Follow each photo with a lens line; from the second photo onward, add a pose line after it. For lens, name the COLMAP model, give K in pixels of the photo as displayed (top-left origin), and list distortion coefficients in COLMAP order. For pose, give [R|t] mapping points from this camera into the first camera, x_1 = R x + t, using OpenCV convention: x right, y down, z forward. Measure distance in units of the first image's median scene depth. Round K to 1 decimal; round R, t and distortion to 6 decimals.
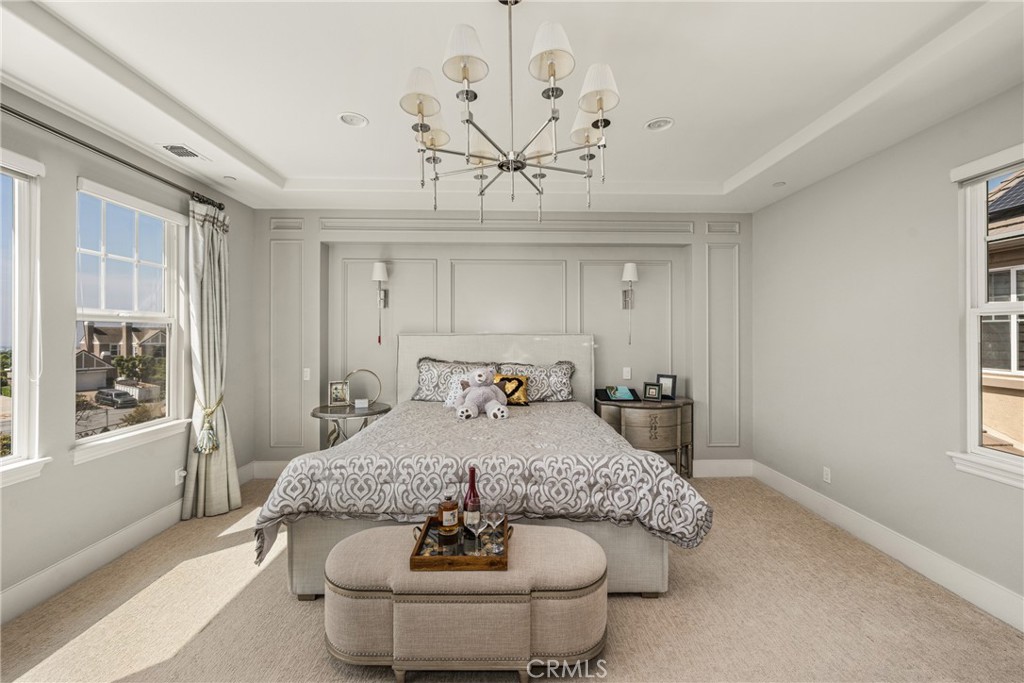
lens RADIAL K [[442.7, 0, 508.2], [0, 442.7, 338.2], [0, 0, 1]] dist [0.002400, -0.000316]
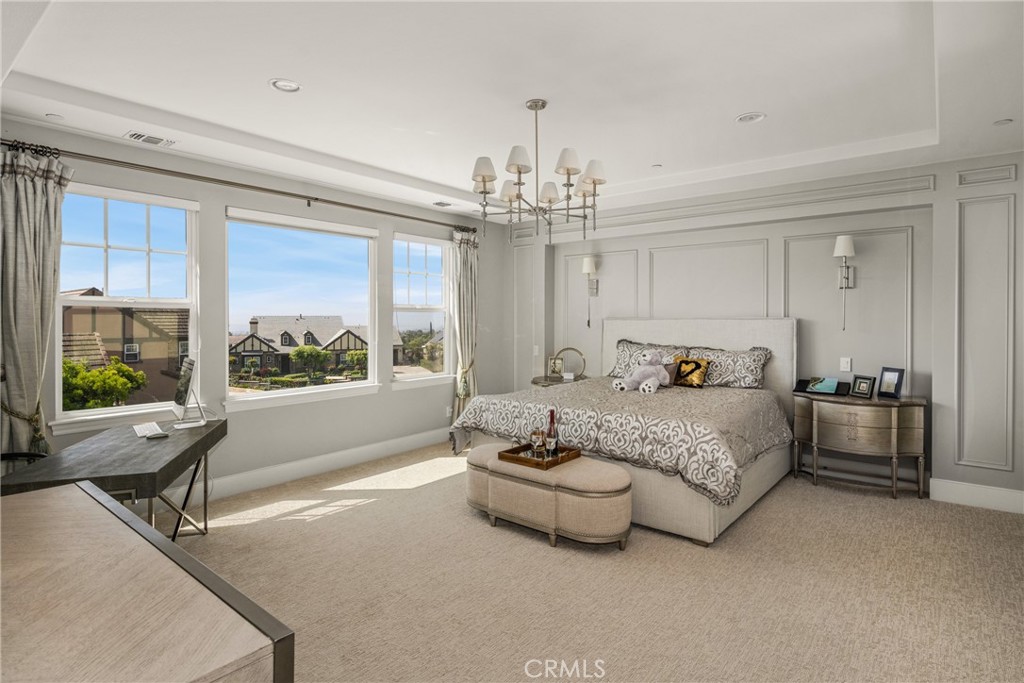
lens RADIAL K [[535.1, 0, 515.0], [0, 535.1, 332.0], [0, 0, 1]] dist [0.000134, 0.000625]
pose [[0.771135, 0.014964, -0.636495, 0.603758], [-0.005419, 0.999842, 0.016940, 0.003826], [0.636648, -0.009614, 0.771094, -0.279987]]
